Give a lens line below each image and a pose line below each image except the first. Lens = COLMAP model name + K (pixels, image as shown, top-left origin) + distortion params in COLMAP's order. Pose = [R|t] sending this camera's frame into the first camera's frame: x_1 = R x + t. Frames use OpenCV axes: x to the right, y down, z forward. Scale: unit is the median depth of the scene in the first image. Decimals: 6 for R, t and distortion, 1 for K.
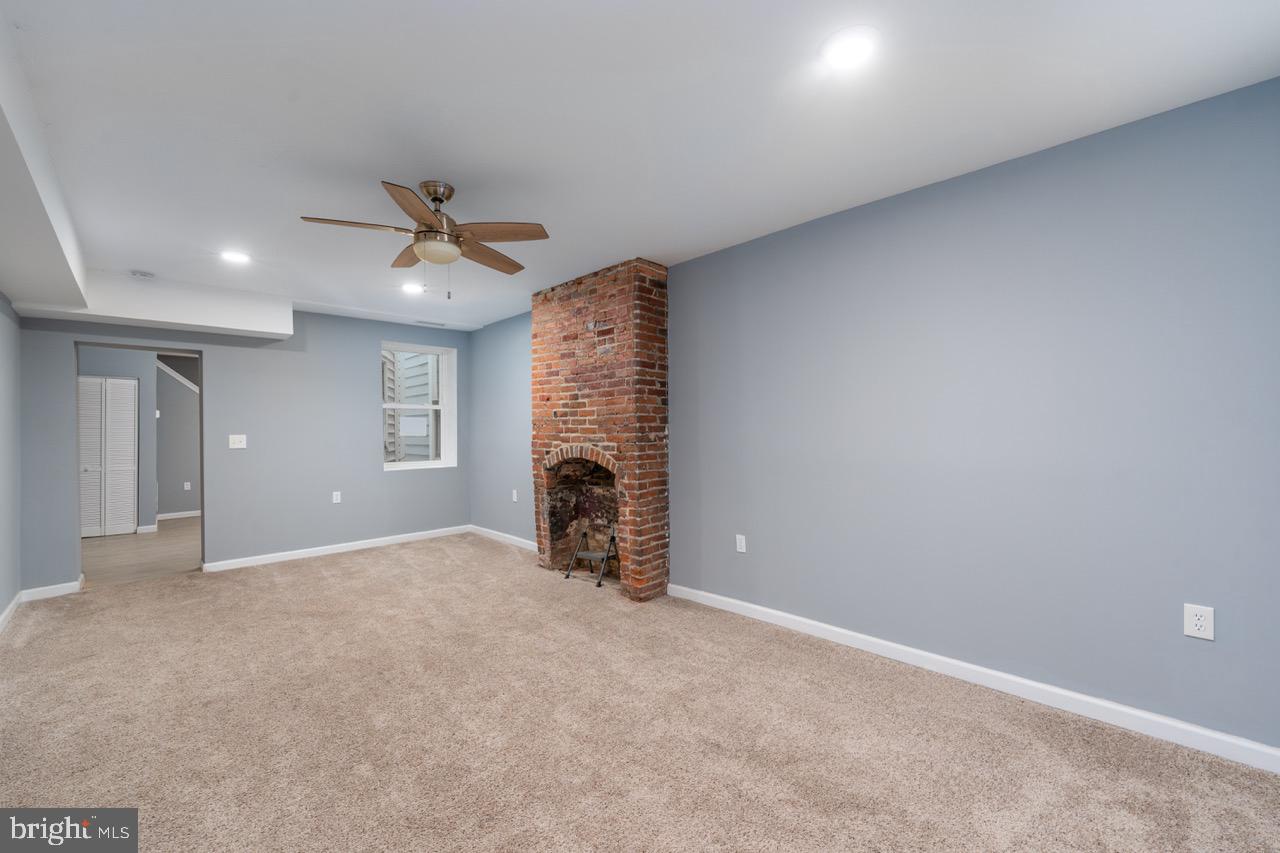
lens RADIAL K [[534.7, 0, 637.0], [0, 534.7, 431.9], [0, 0, 1]] dist [0.001100, -0.000522]
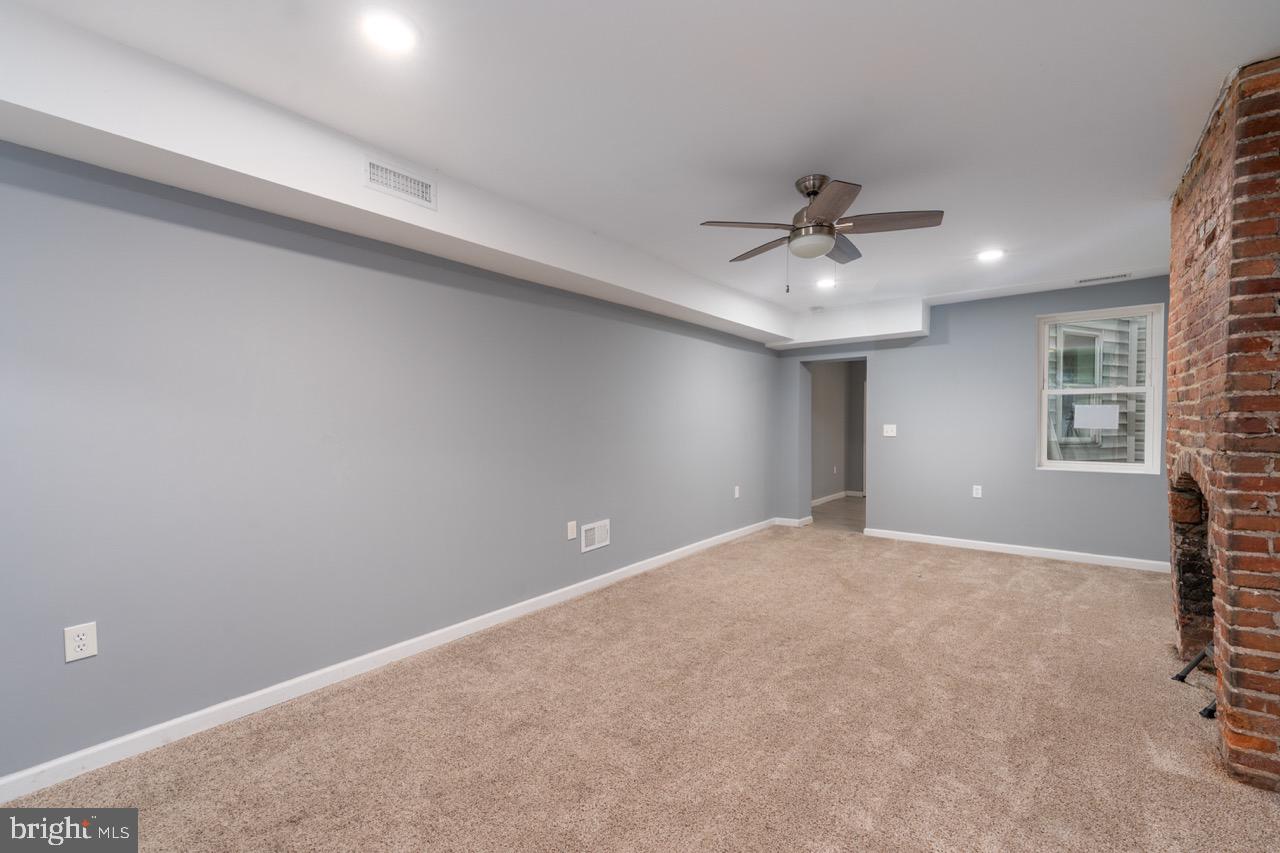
lens RADIAL K [[534.7, 0, 644.6], [0, 534.7, 432.6], [0, 0, 1]] dist [0.001100, -0.000522]
pose [[0.102839, 0.027291, -0.994324, 0.429506], [-0.003921, 0.999627, 0.027031, -0.008578], [0.994690, 0.001119, 0.102907, 0.416196]]
